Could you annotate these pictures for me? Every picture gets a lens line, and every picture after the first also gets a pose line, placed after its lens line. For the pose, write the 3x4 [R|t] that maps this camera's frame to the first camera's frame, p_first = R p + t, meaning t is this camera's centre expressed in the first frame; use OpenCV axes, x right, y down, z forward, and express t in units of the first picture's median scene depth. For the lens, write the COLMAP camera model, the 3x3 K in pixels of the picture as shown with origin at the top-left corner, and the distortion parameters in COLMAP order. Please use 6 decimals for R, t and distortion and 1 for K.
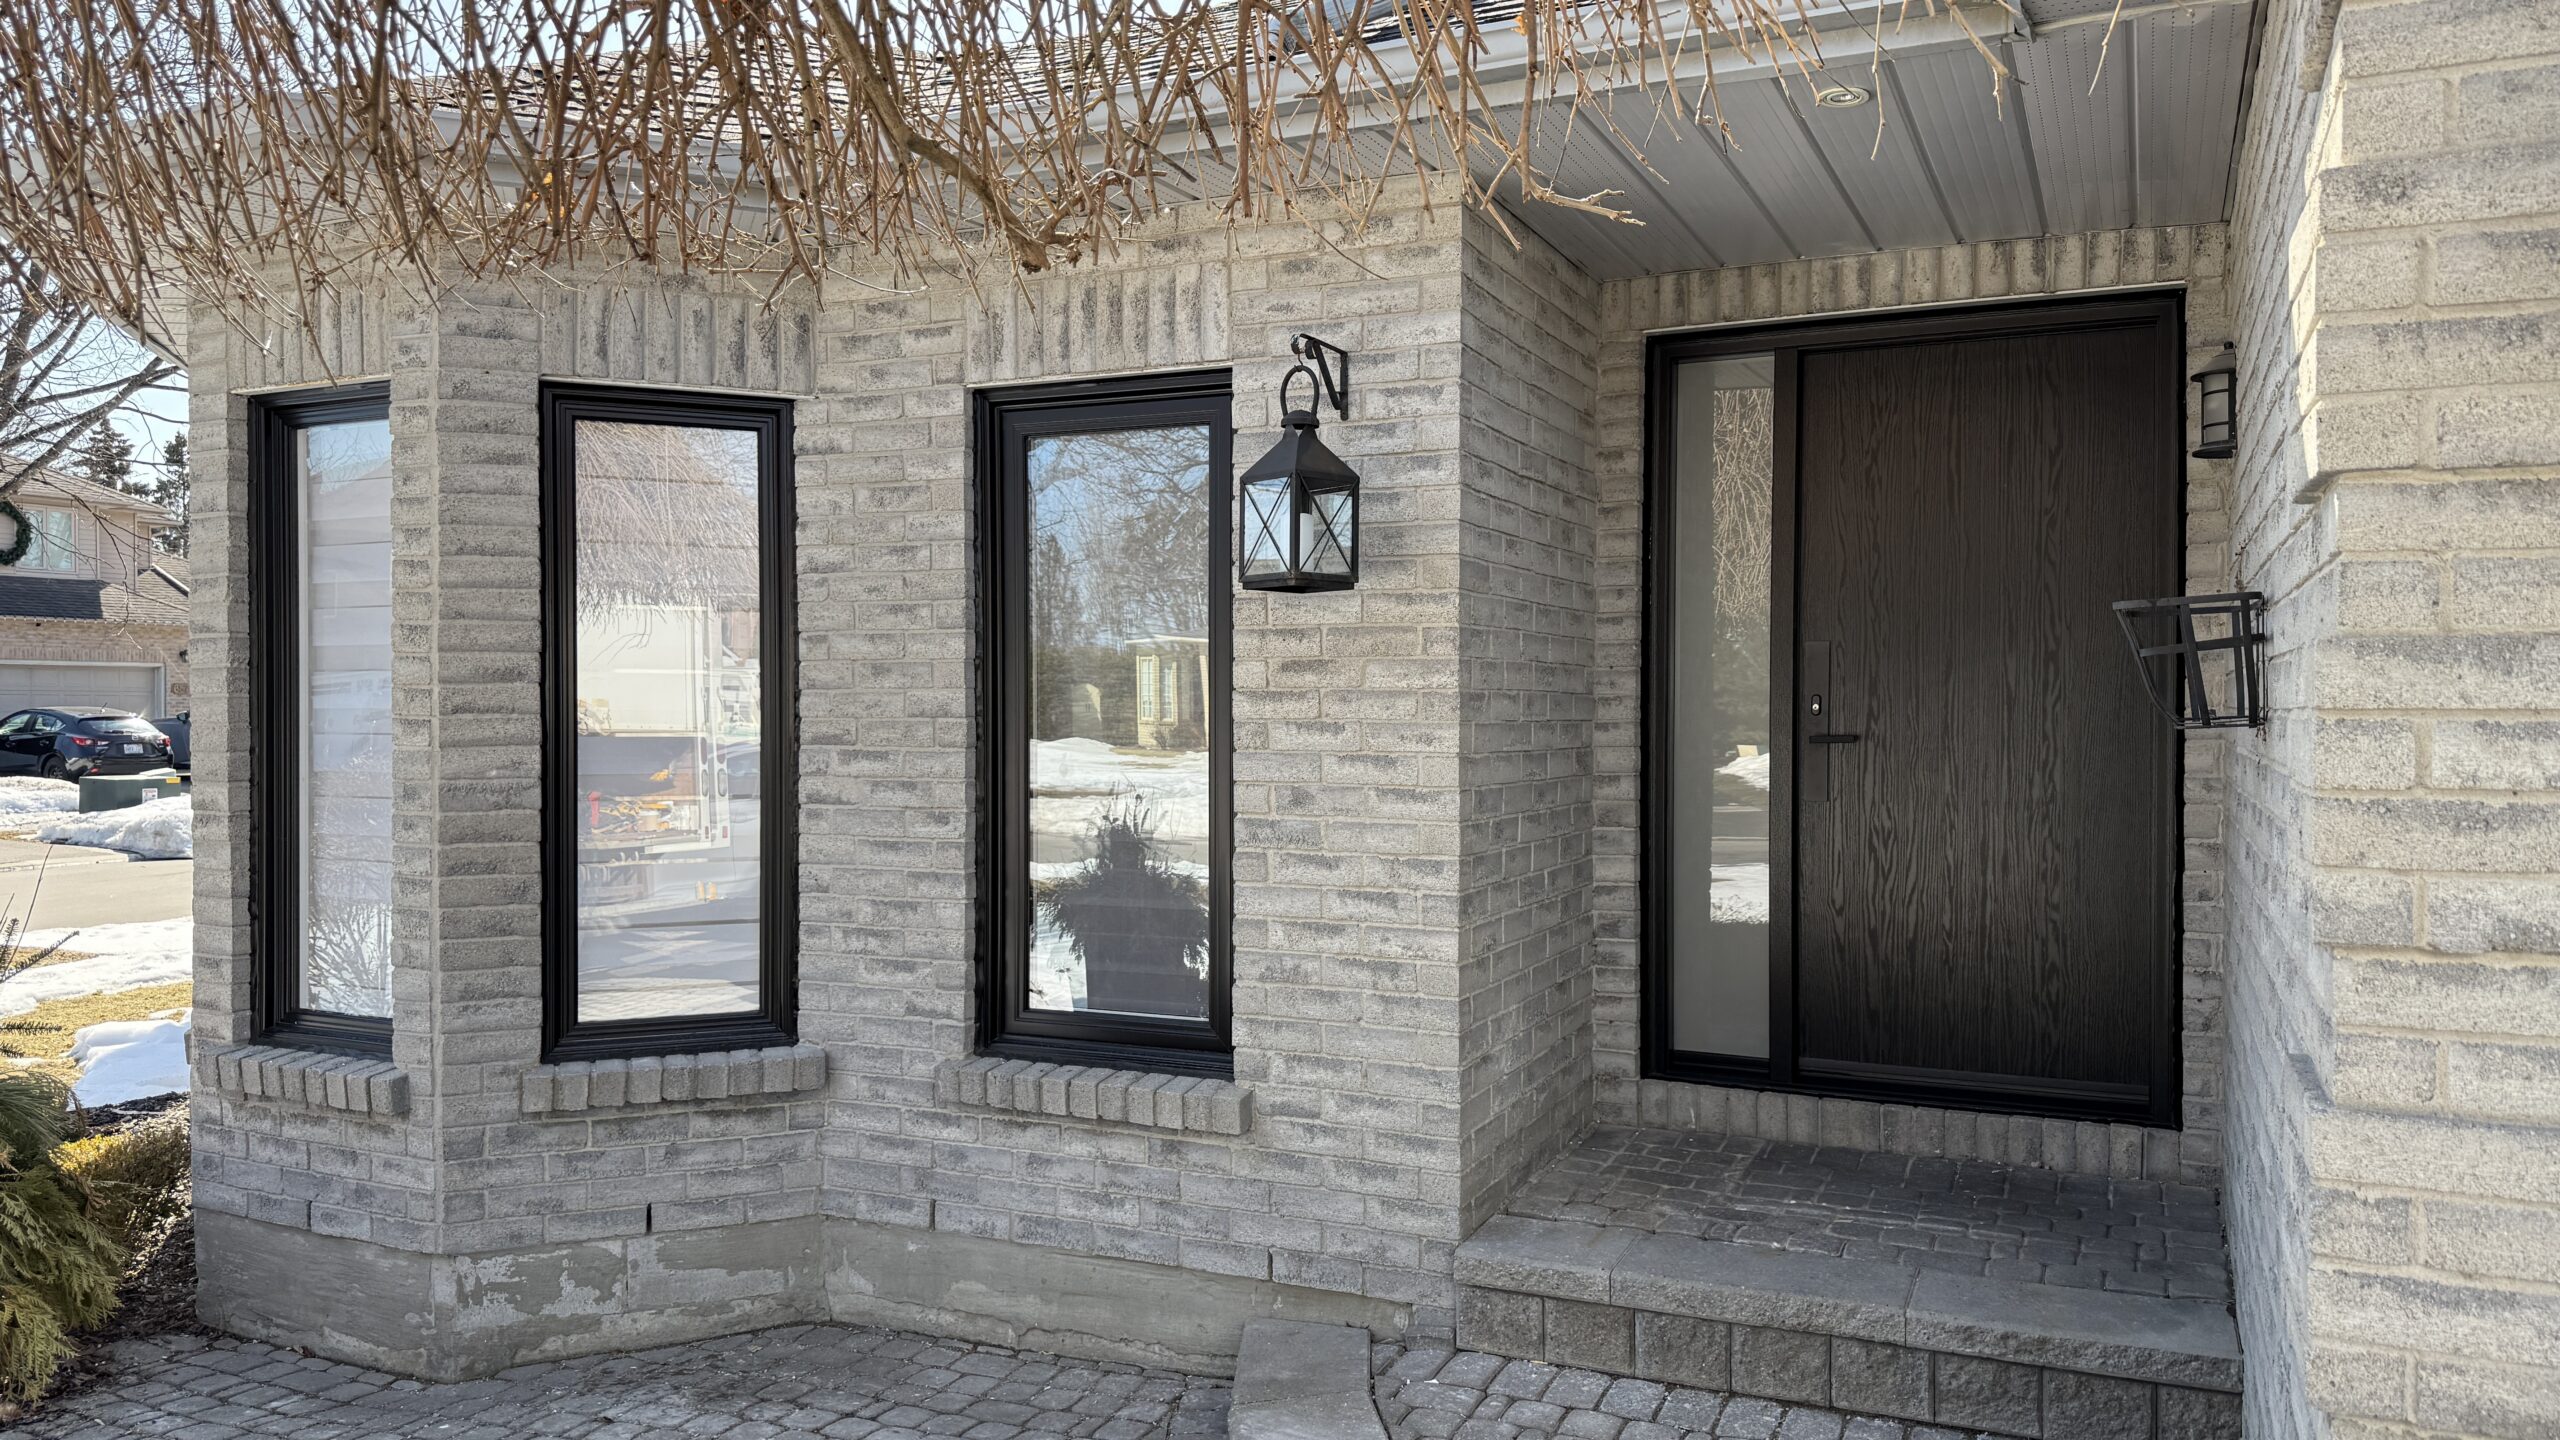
lens RADIAL K [[1854.4, 0, 1258.0], [0, 1854.4, 729.6], [0, 0, 1]] dist [0.070954, -0.028732]
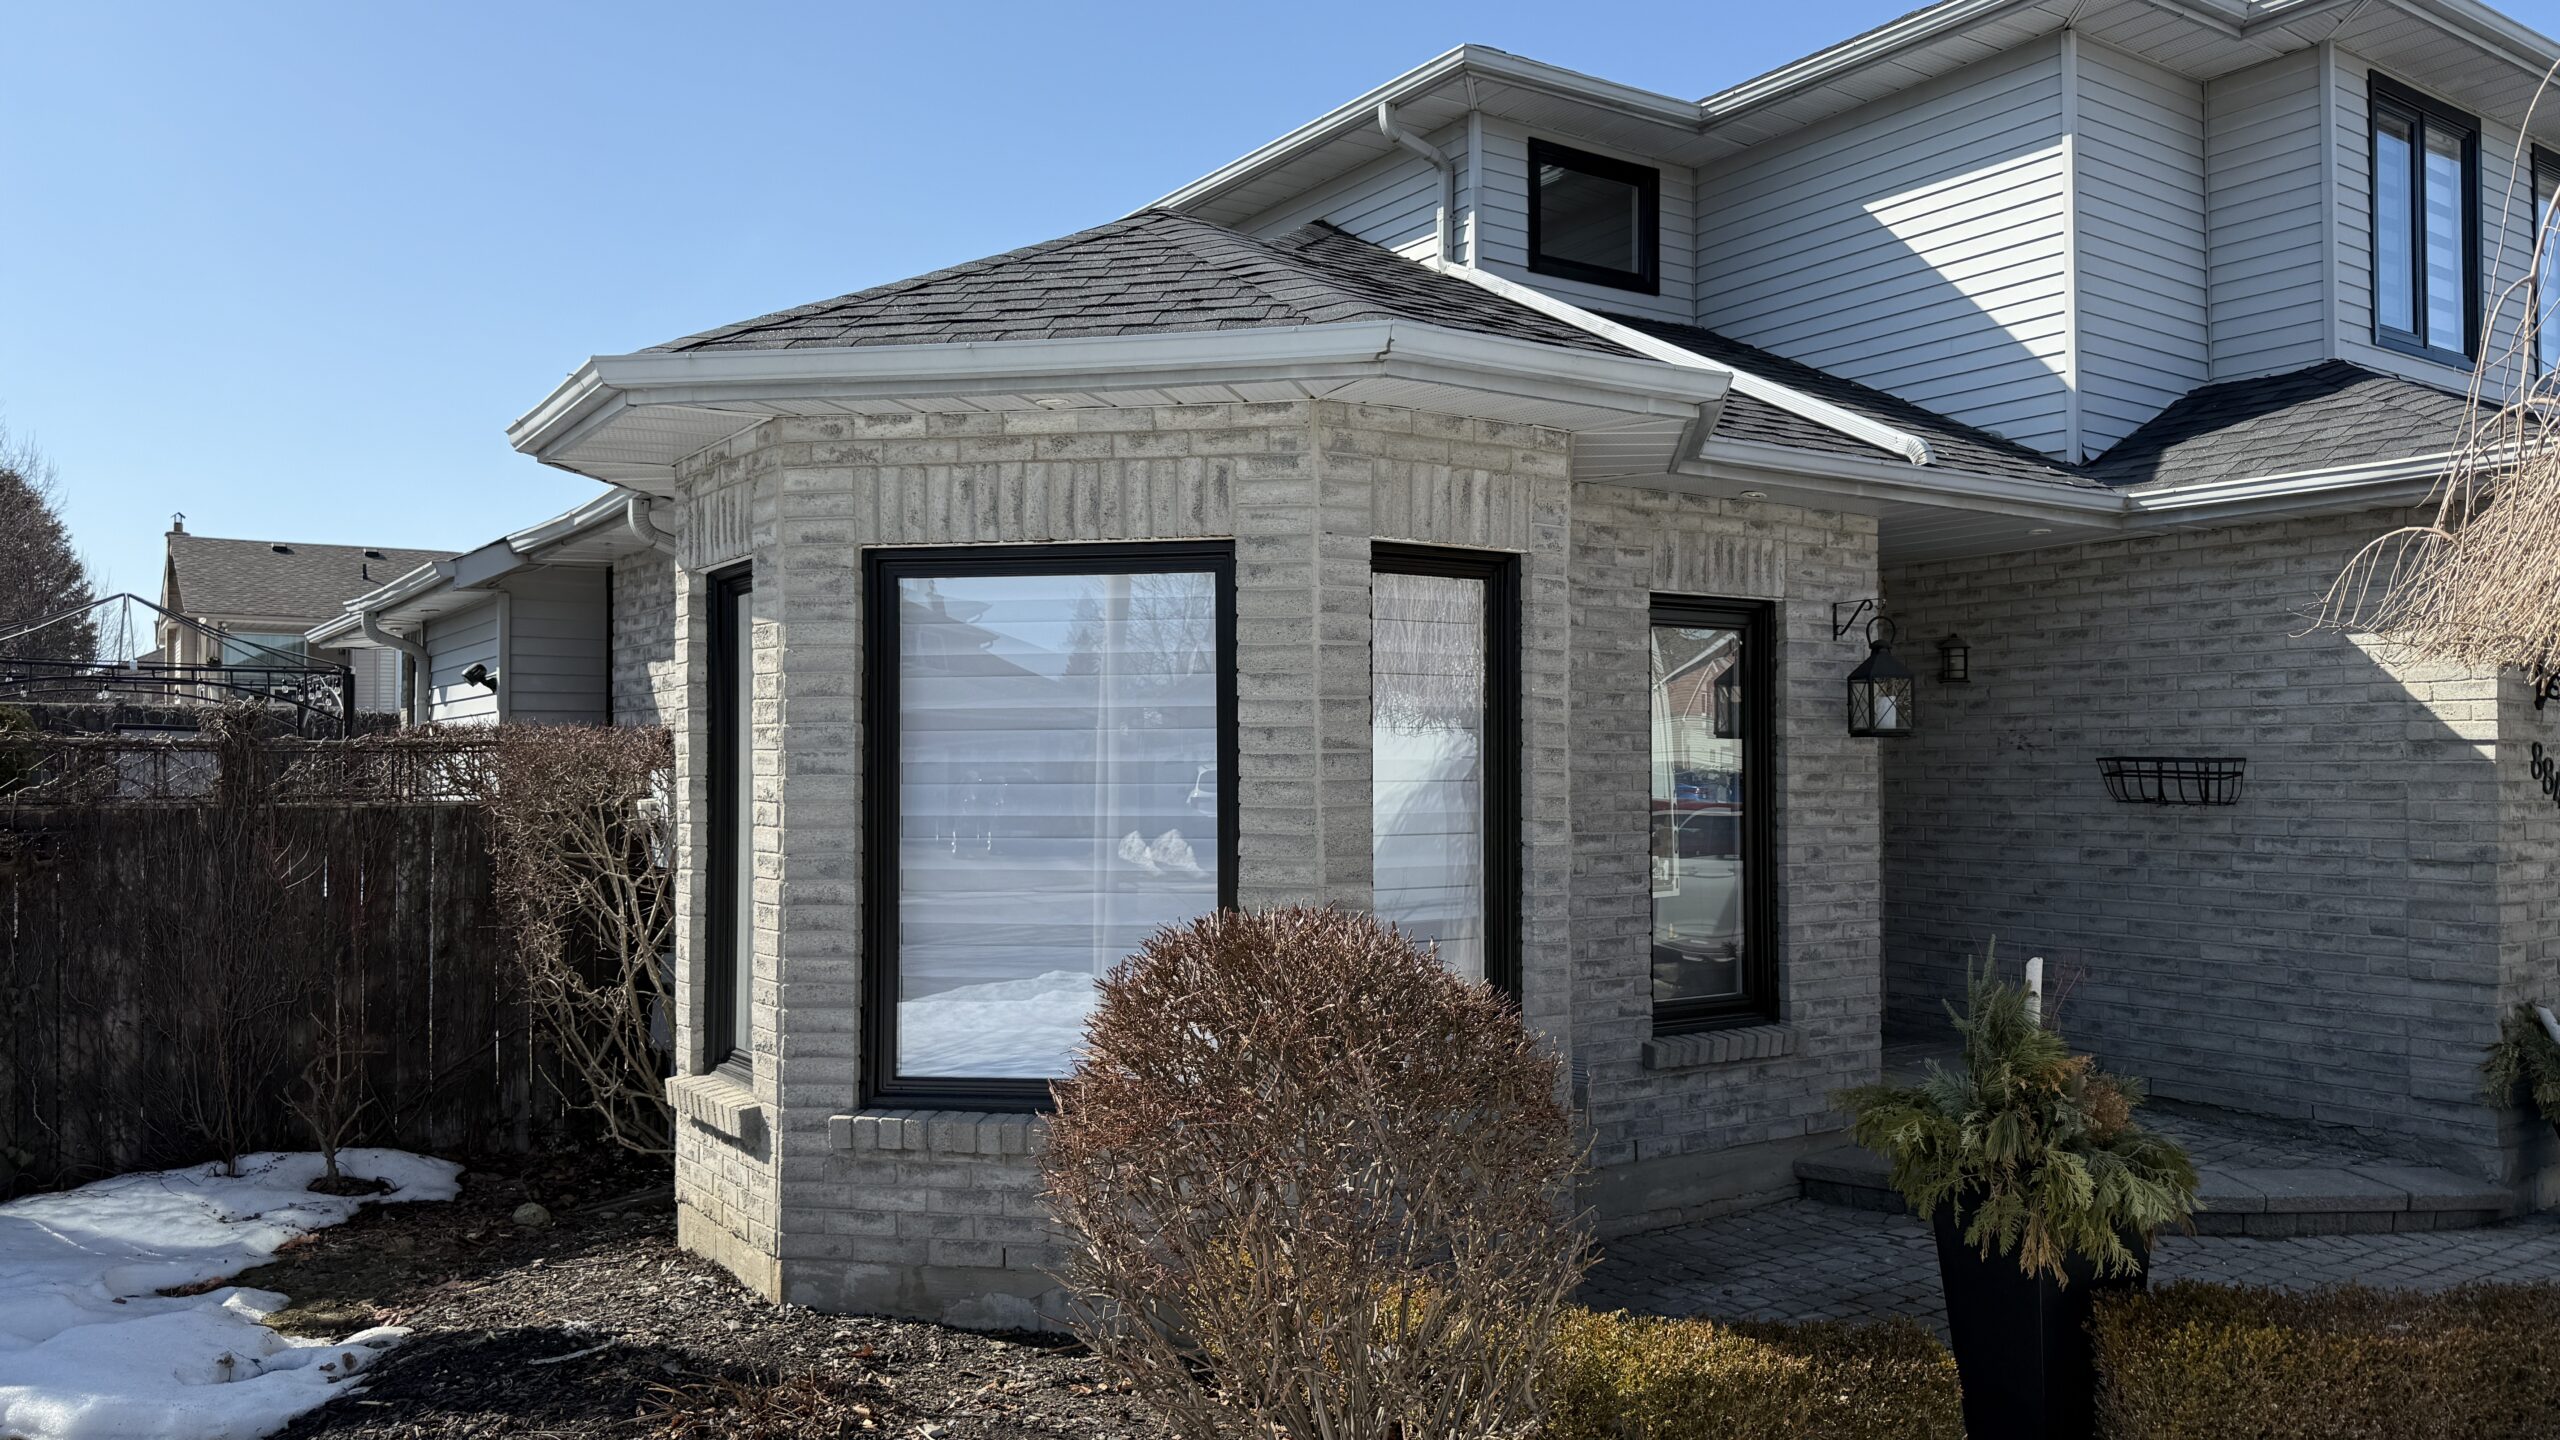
lens RADIAL K [[1854.4, 0, 1264.0], [0, 1854.4, 732.5], [0, 0, 1]] dist [0.070954, -0.028732]
pose [[0.505994, 0.016038, 0.862388, -1.583723], [0.015105, 0.999509, -0.027450, -0.032327], [-0.862404, 0.026916, 0.505504, 0.500425]]
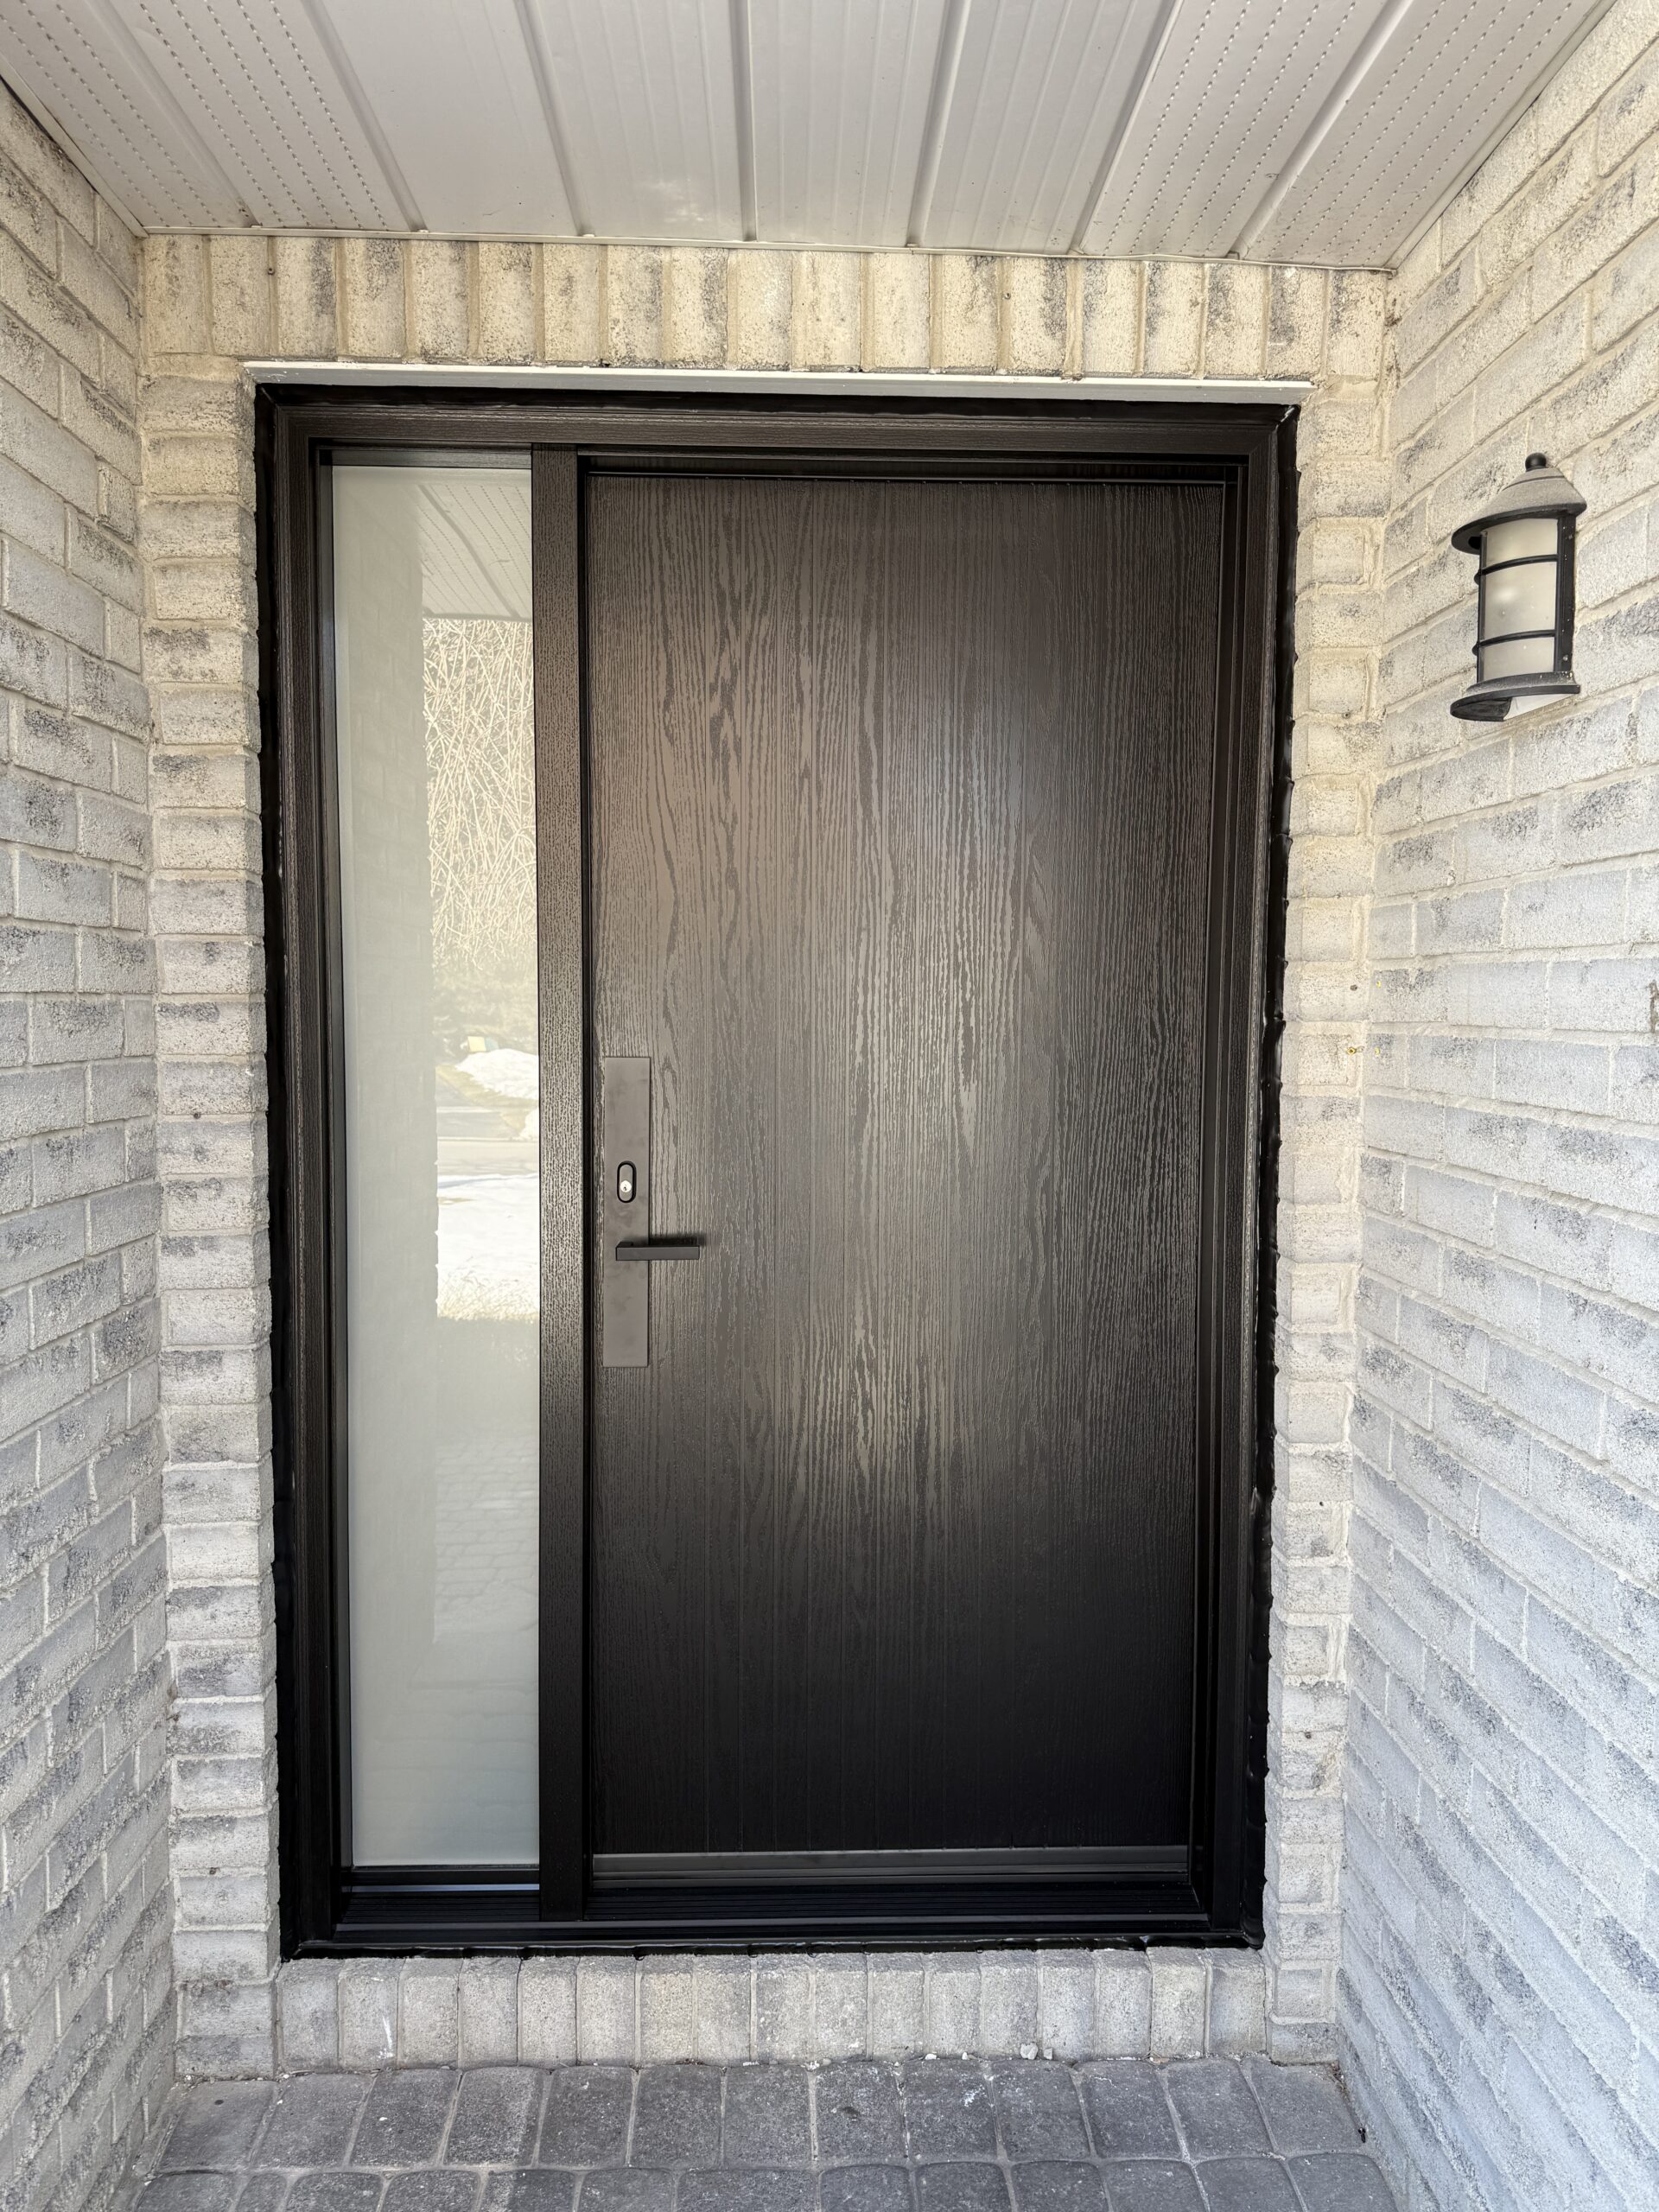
lens RADIAL K [[1525.9, 0, 838.6], [0, 1525.9, 1120.3], [0, 0, 1]] dist [0.029161, -0.003663]
pose [[0.882856, -0.033320, 0.468460, 0.164920], [-0.000339, 0.997435, 0.071584, -0.063523], [-0.469643, -0.063357, 0.880580, 0.642494]]
